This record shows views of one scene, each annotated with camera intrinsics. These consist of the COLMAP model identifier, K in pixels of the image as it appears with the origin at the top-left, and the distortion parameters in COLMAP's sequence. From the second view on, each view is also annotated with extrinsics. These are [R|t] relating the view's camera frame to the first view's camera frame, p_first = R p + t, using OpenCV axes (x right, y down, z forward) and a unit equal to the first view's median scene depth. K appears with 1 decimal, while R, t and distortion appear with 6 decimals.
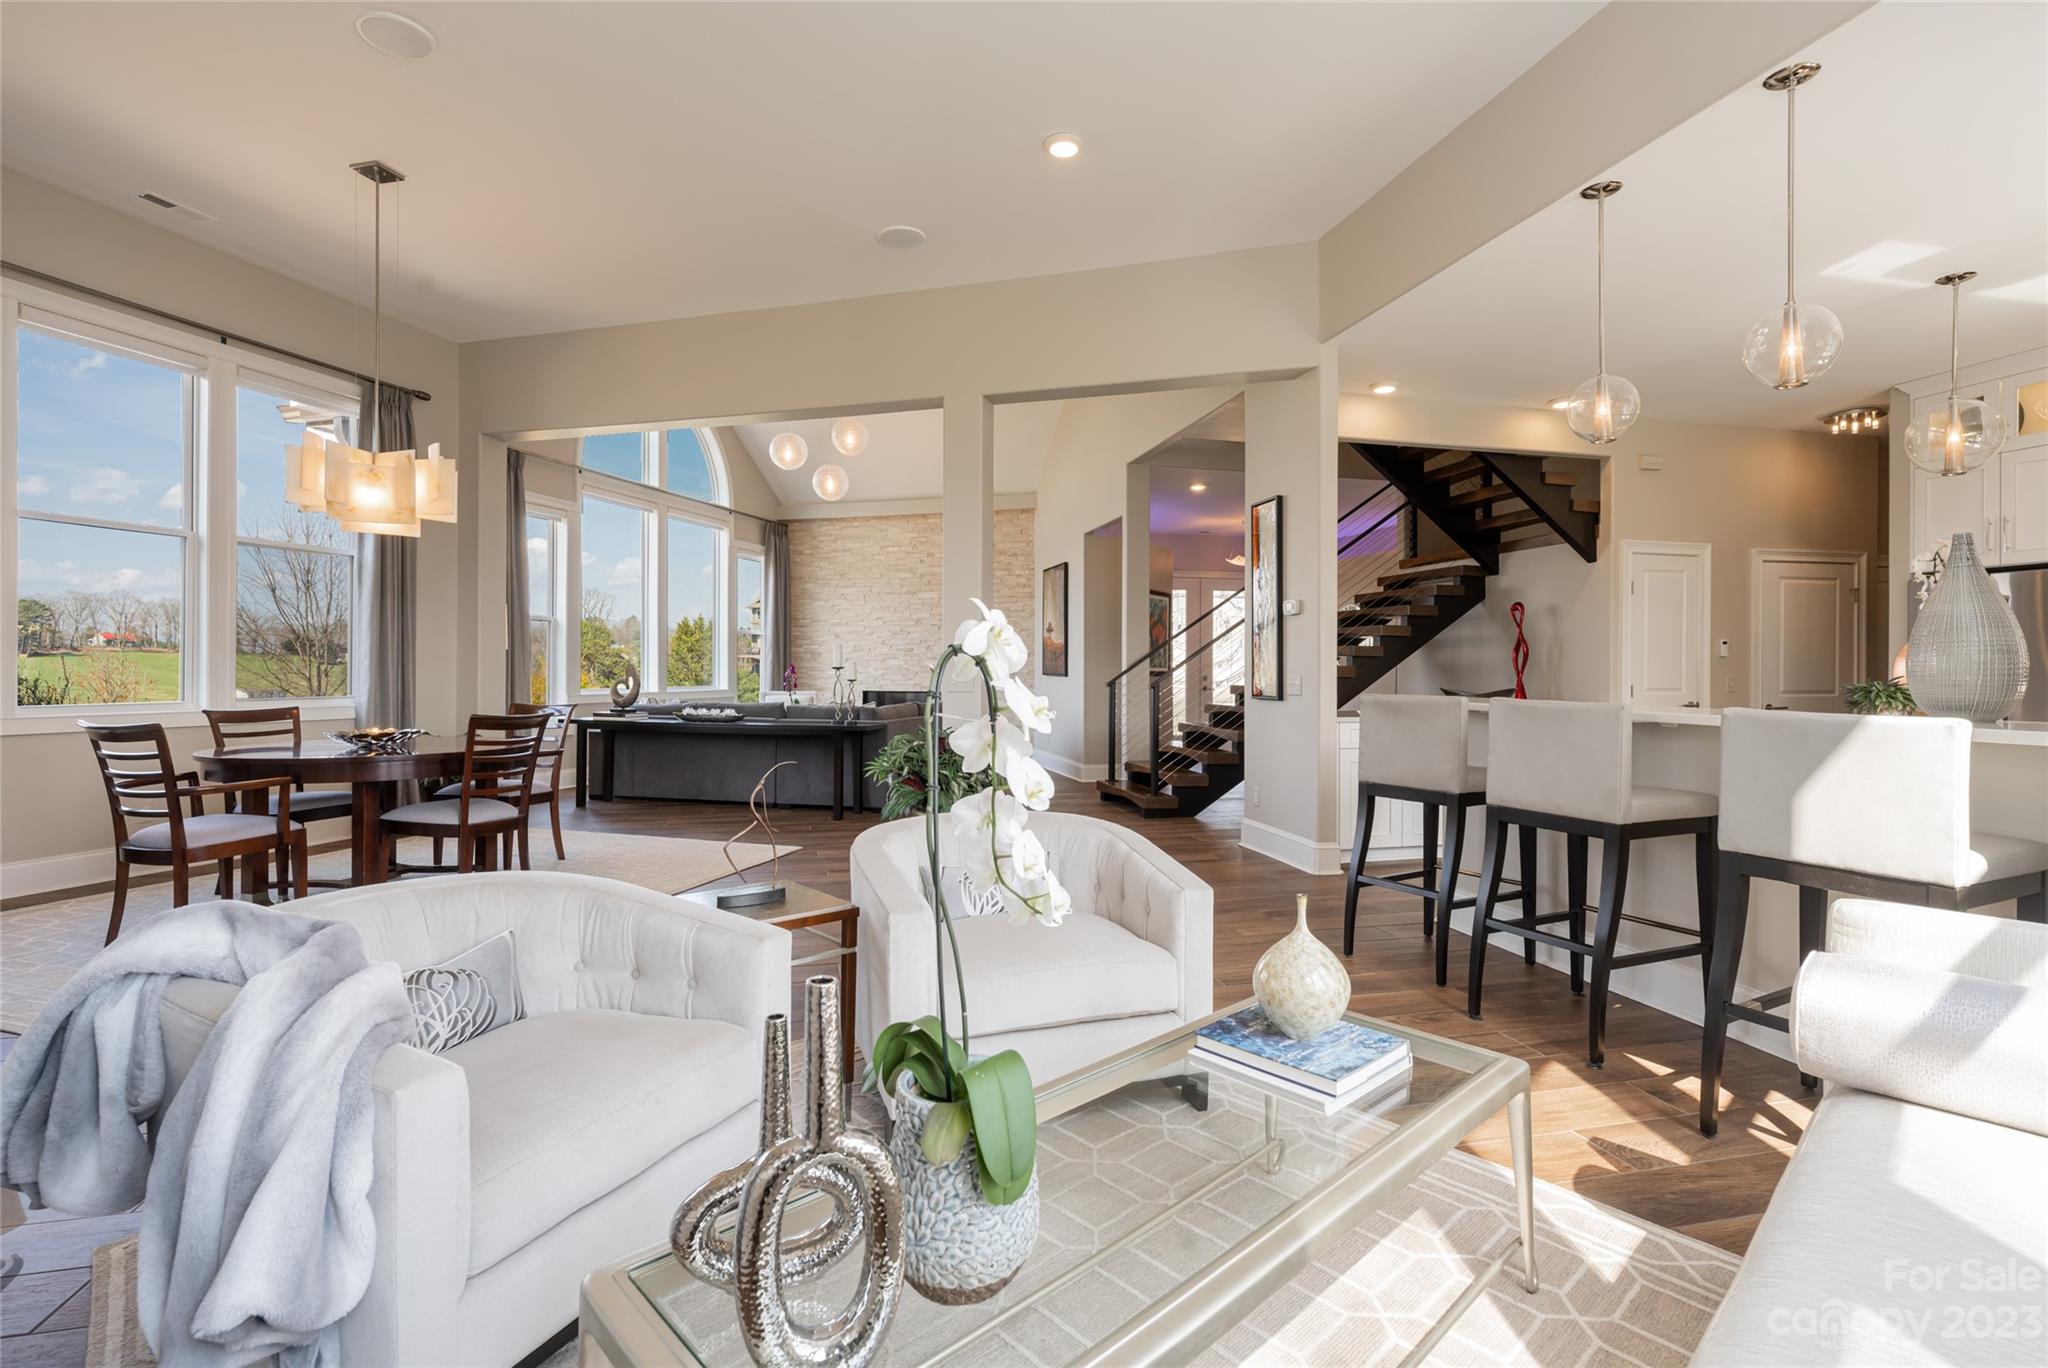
lens RADIAL K [[961.7, 0, 1016.1], [0, 961.7, 672.2], [0, 0, 1]] dist [0.000669, -0.000471]
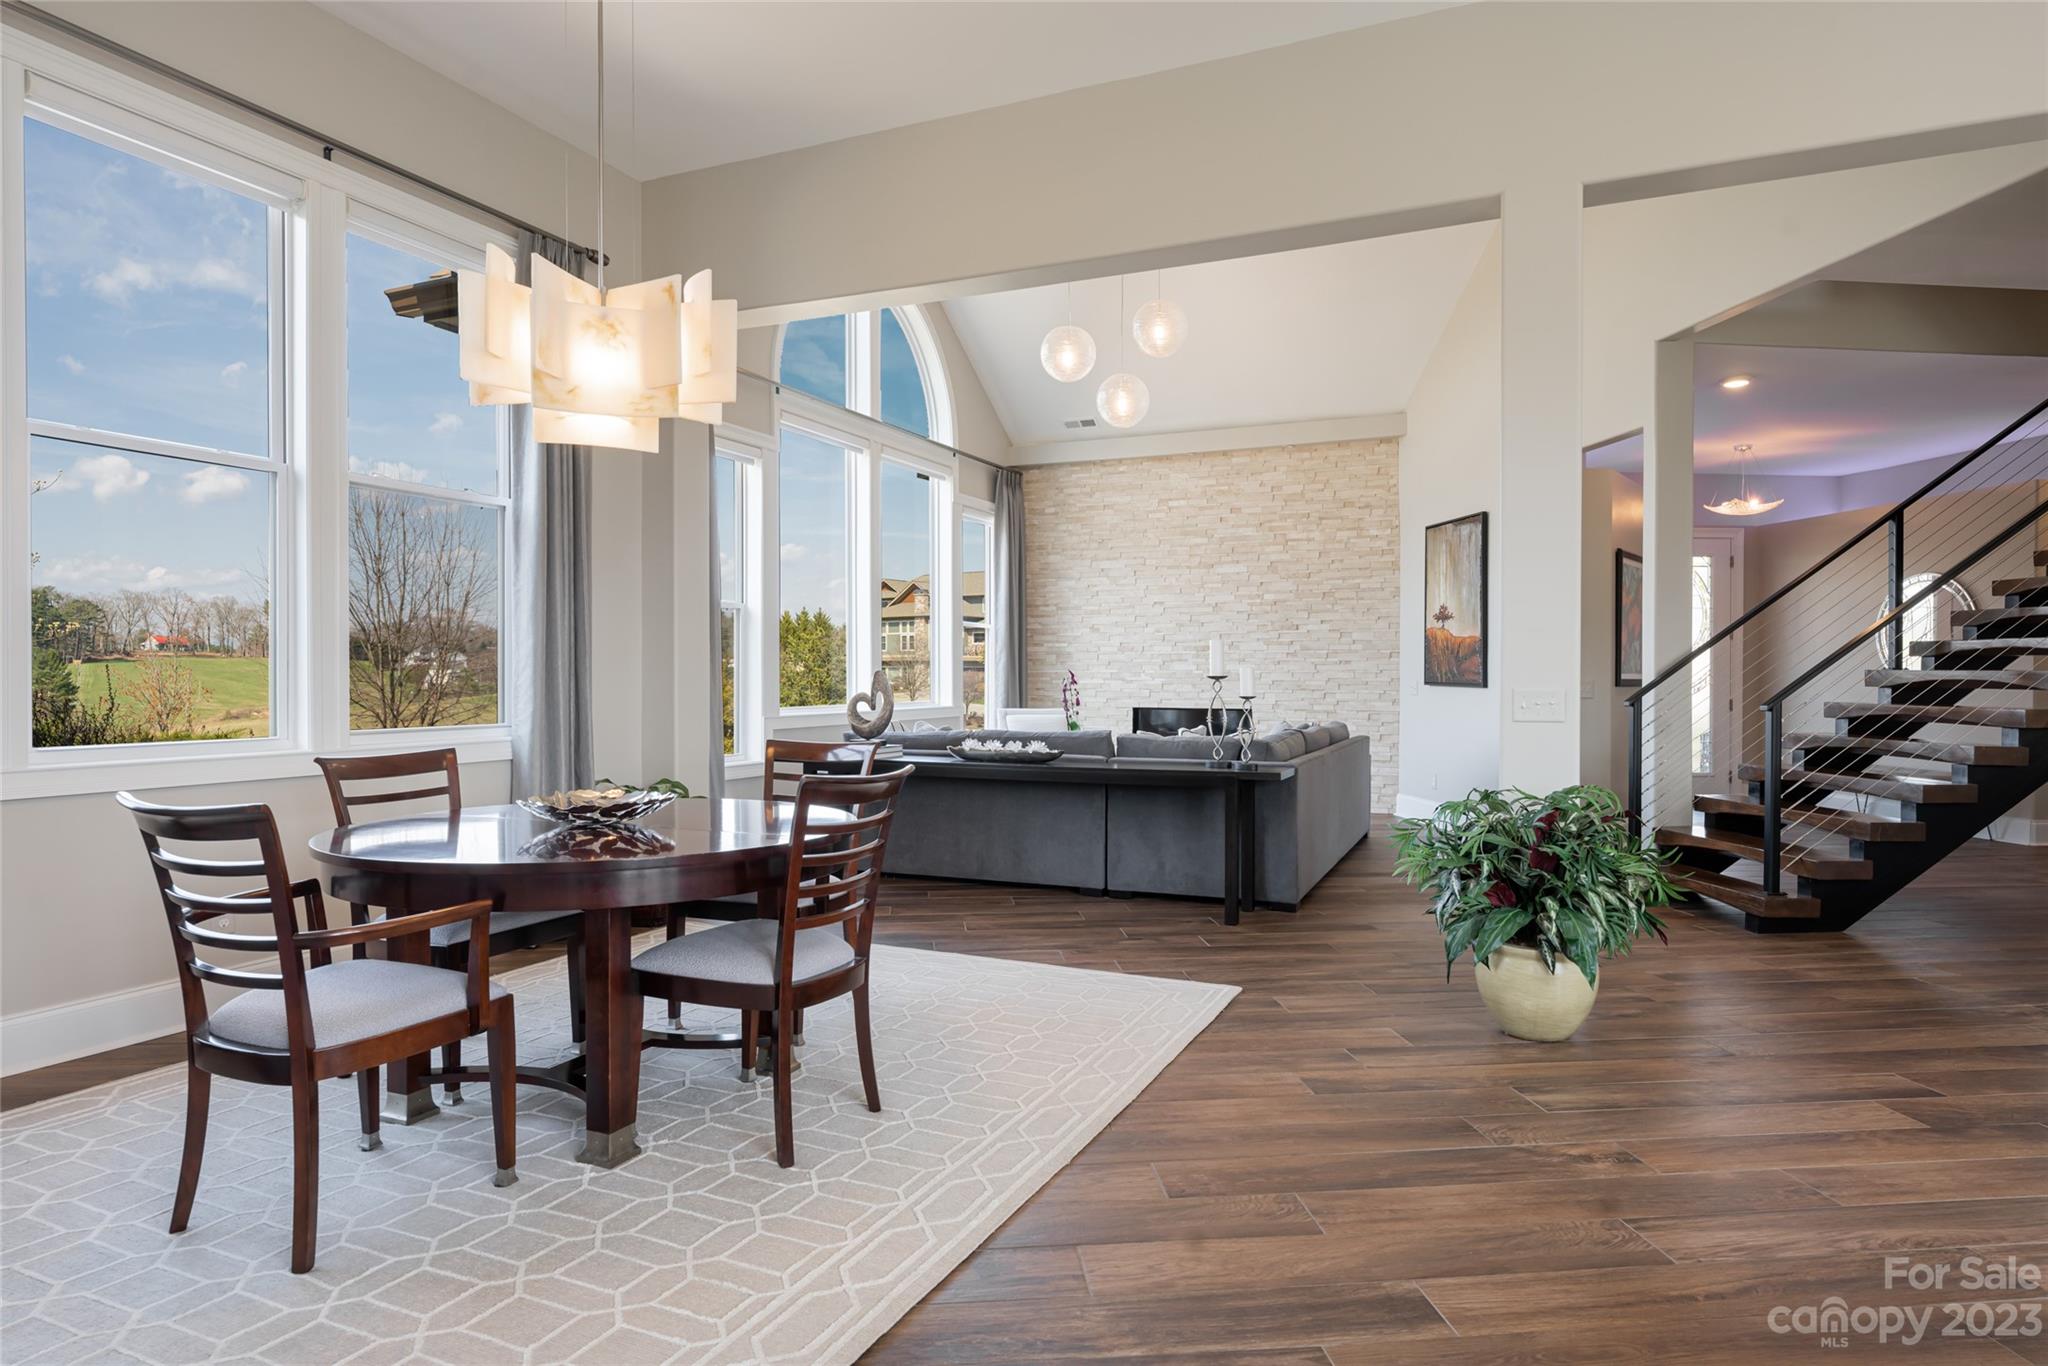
lens RADIAL K [[1197.3, 0, 1029.8], [0, 1197.3, 691.5], [0, 0, 1]] dist [-0.005401, 0.002870]
pose [[0.991820, -0.001402, -0.127639, -0.197844], [0.002948, 0.999925, 0.011924, -0.004611], [0.127613, -0.012203, 0.991749, 0.206912]]
